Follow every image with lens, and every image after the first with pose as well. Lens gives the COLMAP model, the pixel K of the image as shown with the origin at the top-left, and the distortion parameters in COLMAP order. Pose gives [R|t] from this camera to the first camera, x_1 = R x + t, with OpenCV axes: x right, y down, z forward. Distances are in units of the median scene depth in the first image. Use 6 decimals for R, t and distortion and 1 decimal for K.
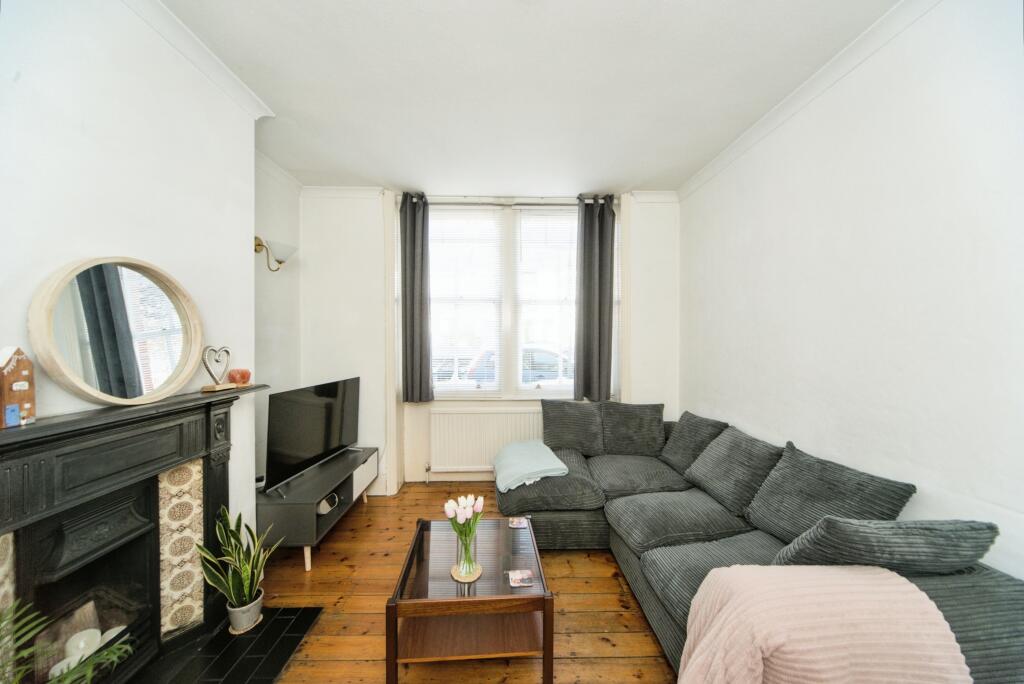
lens RADIAL K [[349.2, 0, 509.8], [0, 349.2, 349.7], [0, 0, 1]] dist [-0.000610, -0.000135]
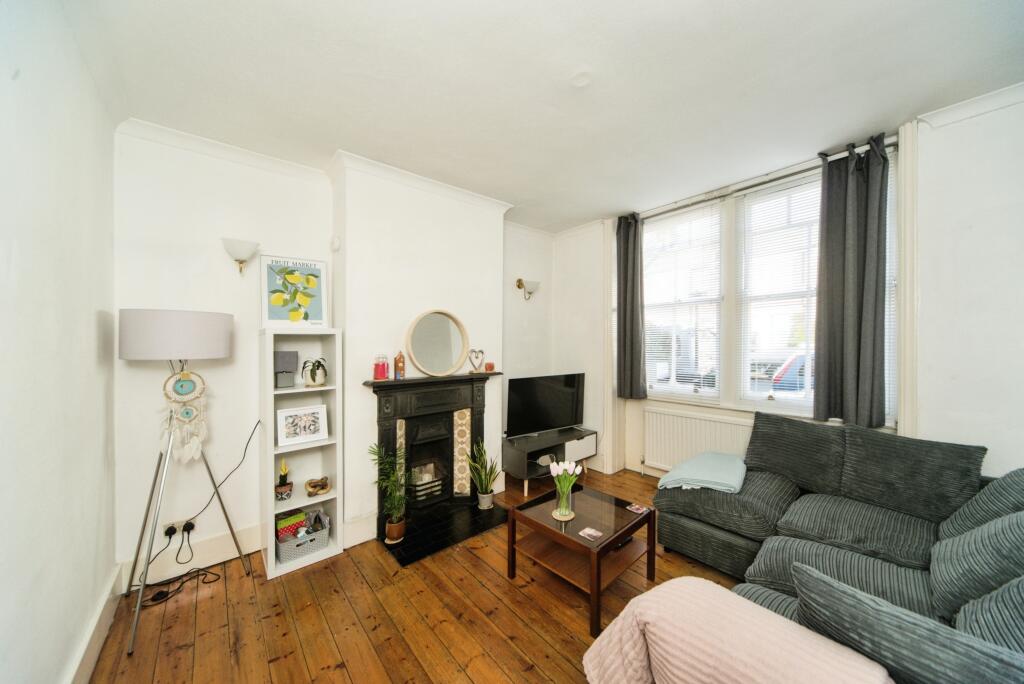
lens RADIAL K [[353.4, 0, 513.6], [0, 353.4, 349.9], [0, 0, 1]] dist [0.001096, -0.000318]
pose [[0.630508, 0.006022, -0.776160, 0.526573], [-0.009230, 0.999957, 0.000261, -0.006252], [0.776128, 0.006999, 0.630536, -0.017646]]
